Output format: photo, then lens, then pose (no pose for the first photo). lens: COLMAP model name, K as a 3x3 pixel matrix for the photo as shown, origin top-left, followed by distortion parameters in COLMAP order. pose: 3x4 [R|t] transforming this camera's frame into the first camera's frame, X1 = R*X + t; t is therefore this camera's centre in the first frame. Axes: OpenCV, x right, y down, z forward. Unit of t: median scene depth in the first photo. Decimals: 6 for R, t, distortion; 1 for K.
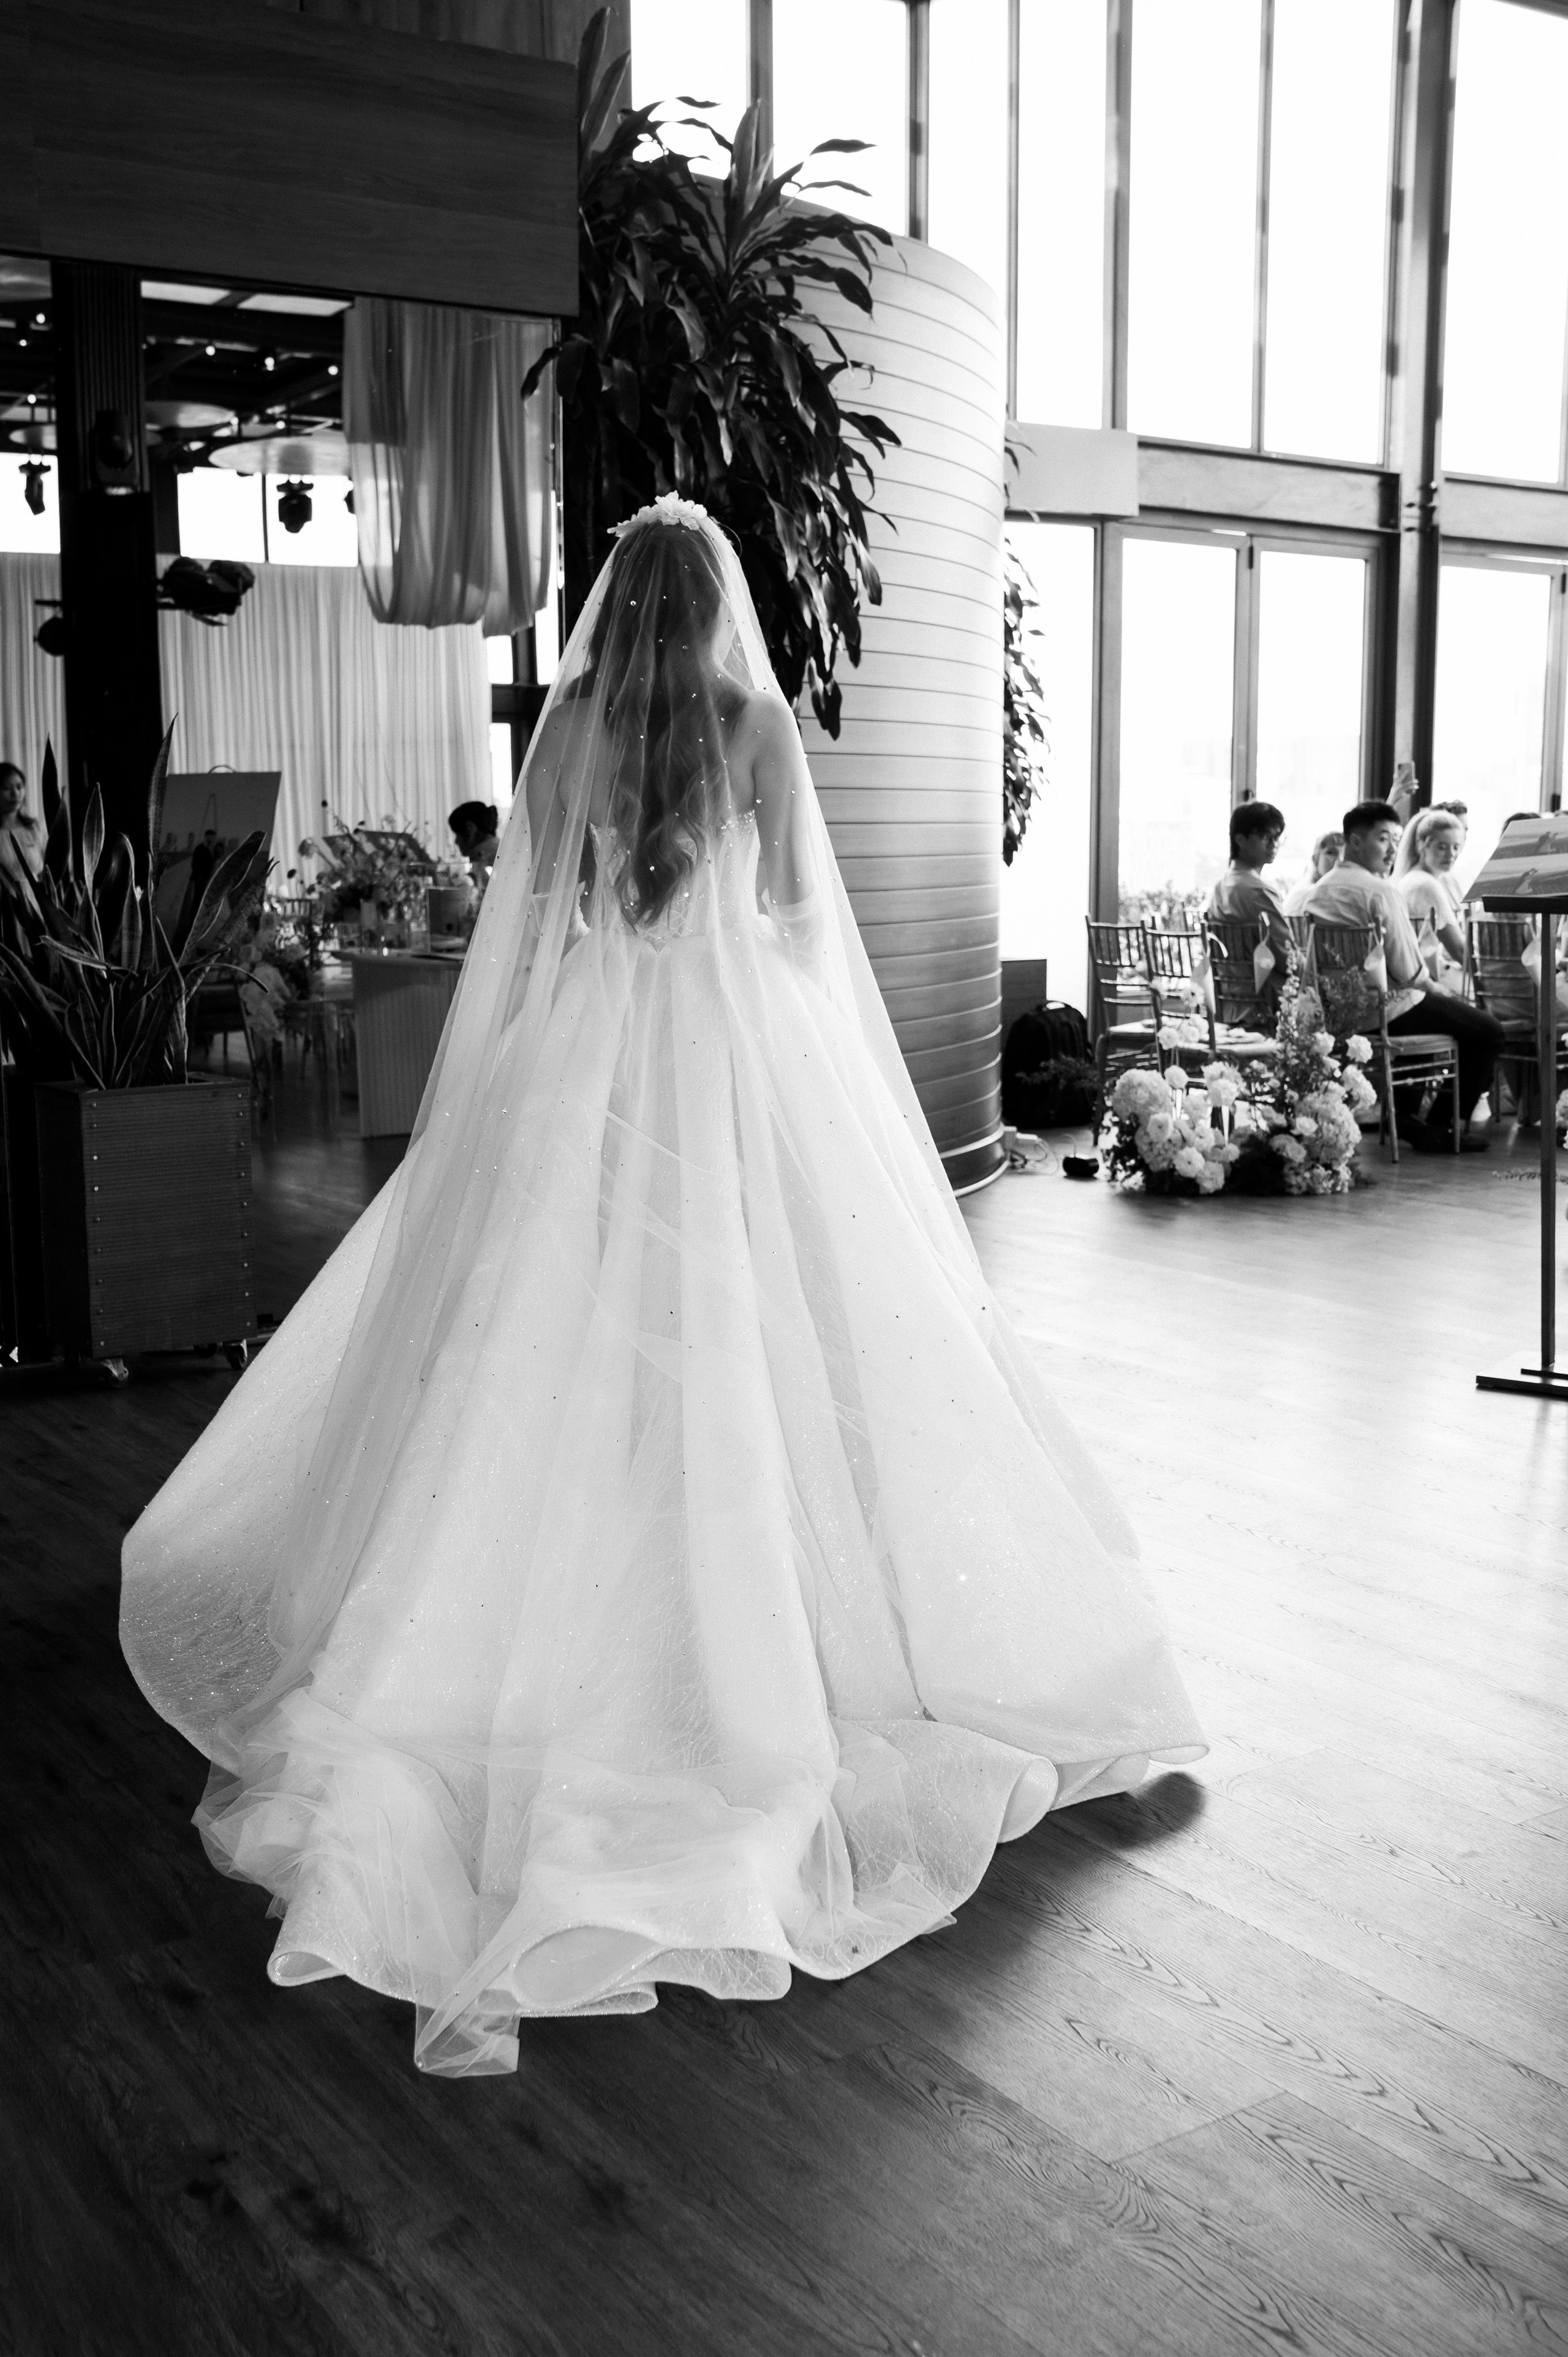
lens RADIAL K [[2269.7, 0, 820.4], [0, 2269.7, 1177.9], [0, 0, 1]] dist [-0.101739, 0.151640]
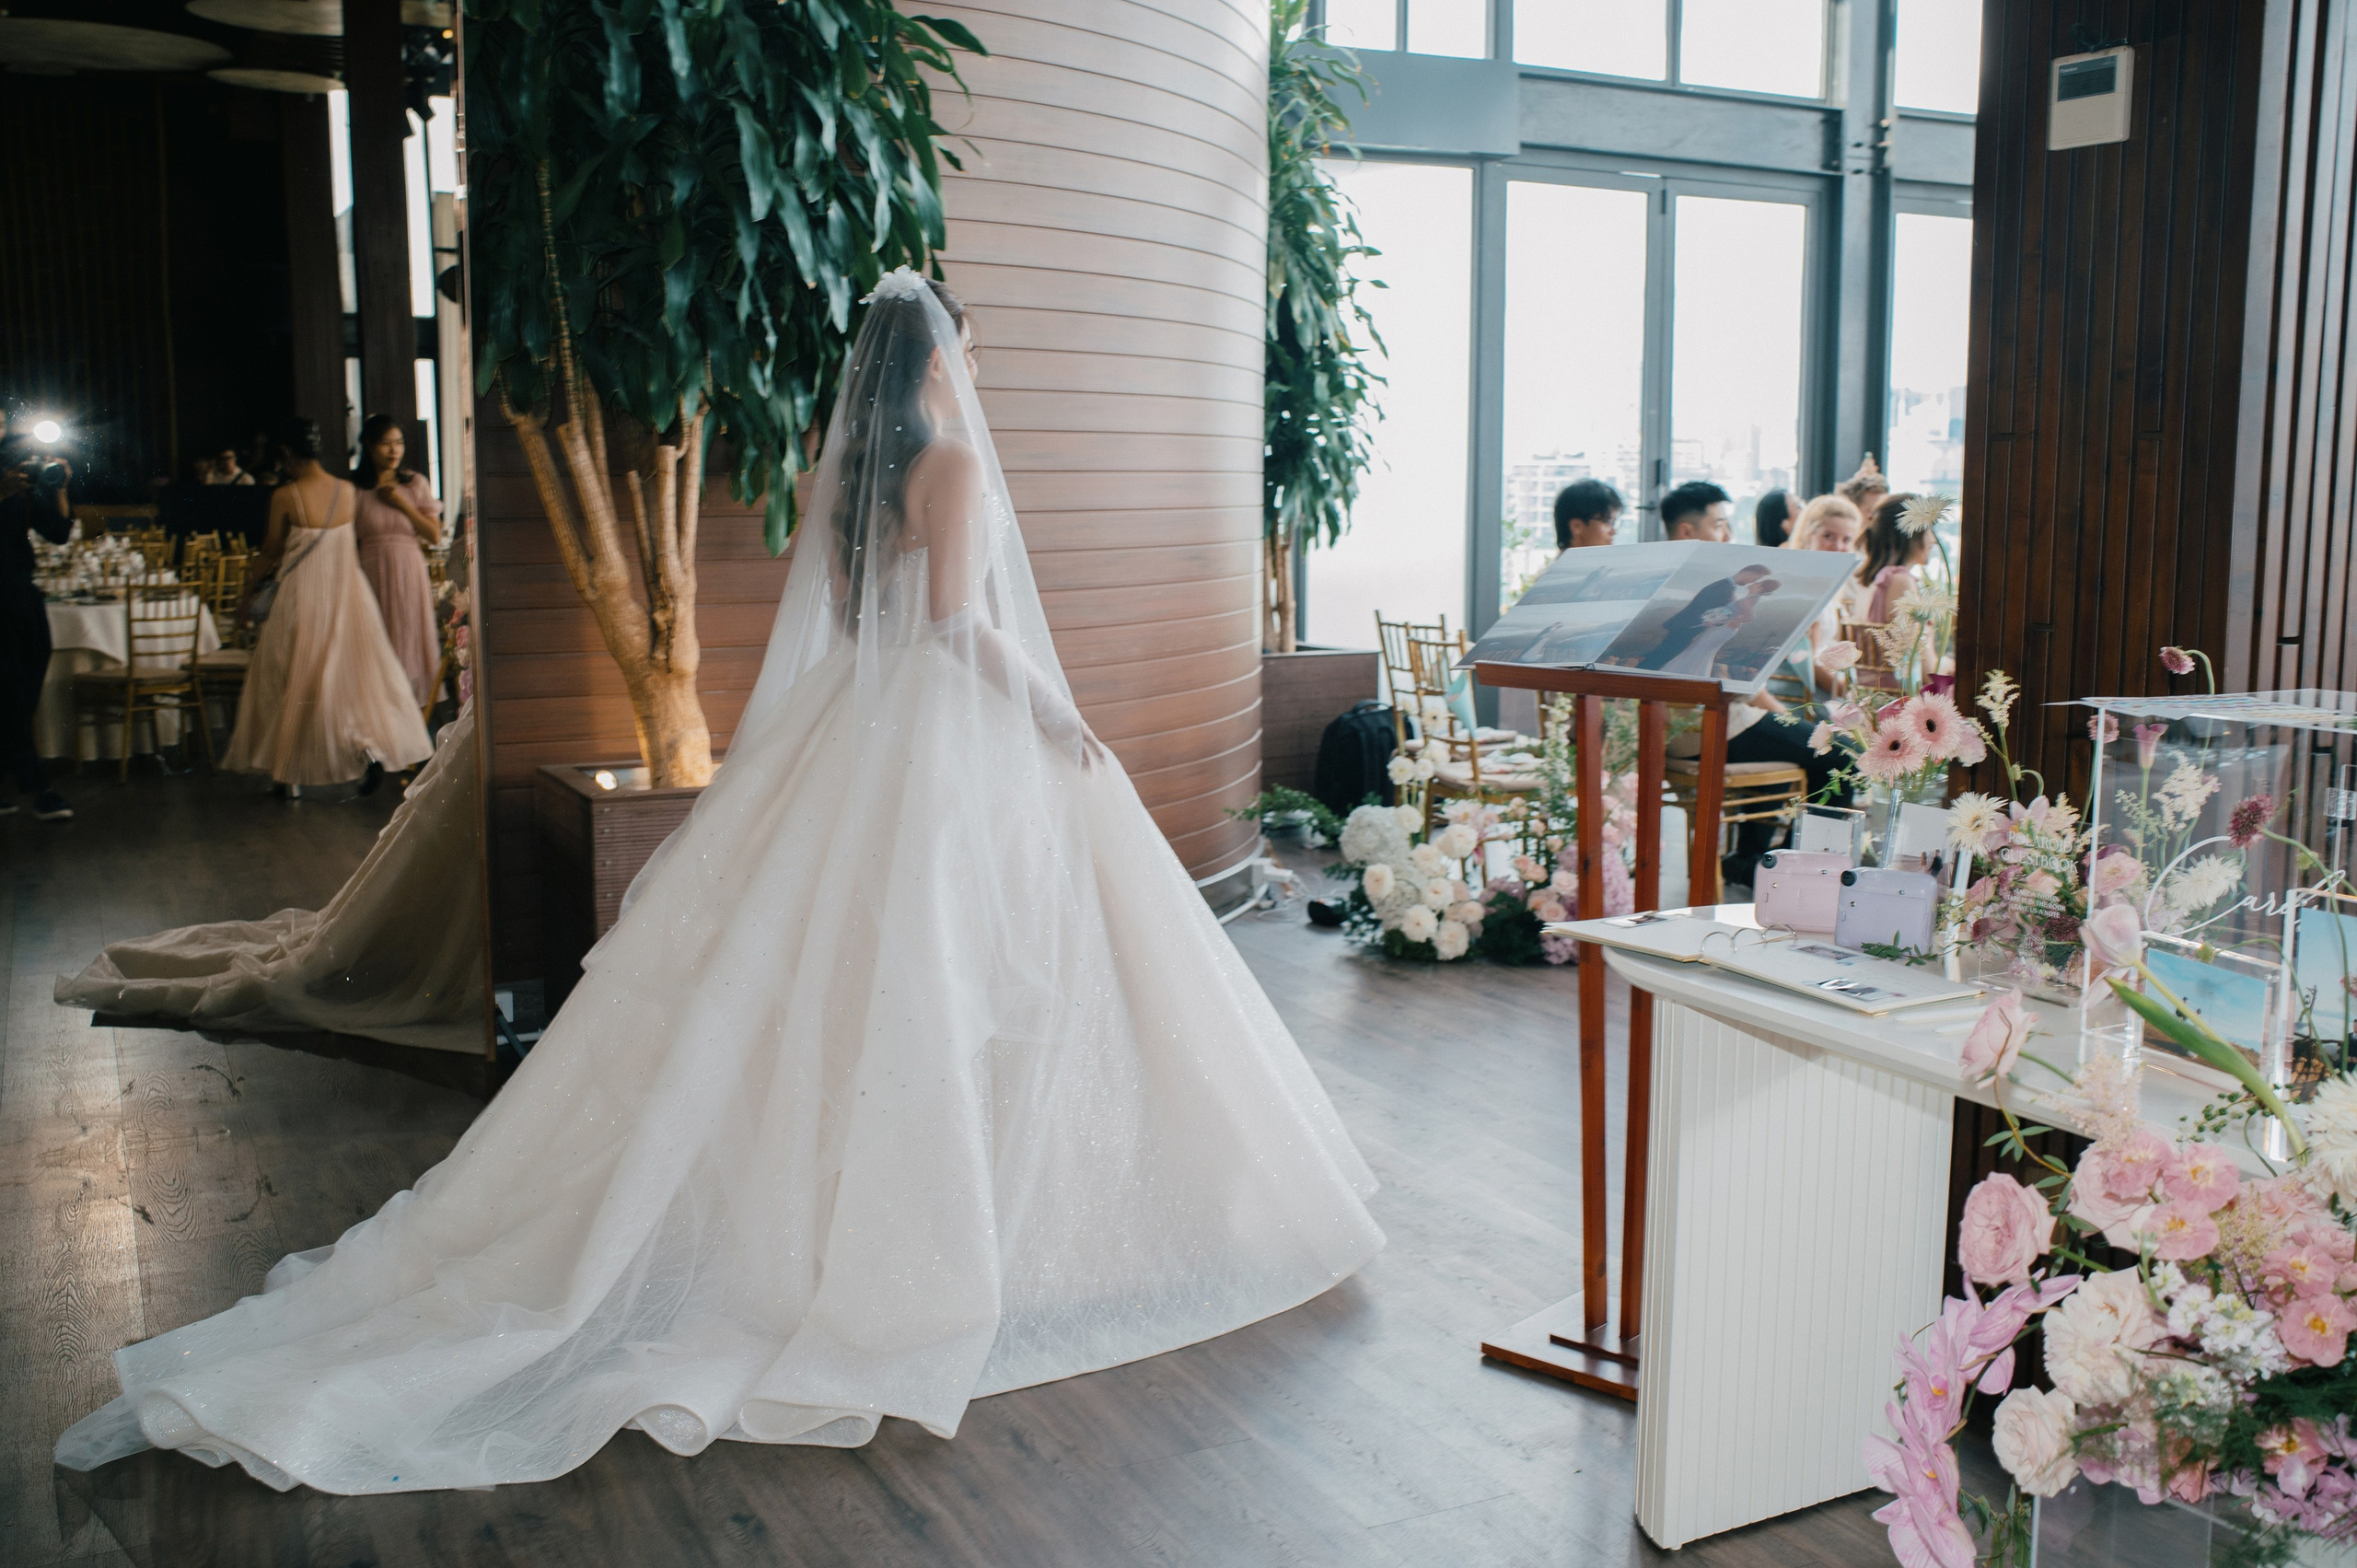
lens RADIAL K [[2269.7, 0, 1168.1], [0, 2269.7, 736.3], [0, 0, 1]] dist [-0.101739, 0.151640]
pose [[0.995317, 0.021953, -0.094144, 0.083916], [-0.025647, 0.998941, -0.038206, -0.023294], [0.093206, 0.040442, 0.994825, 0.096146]]
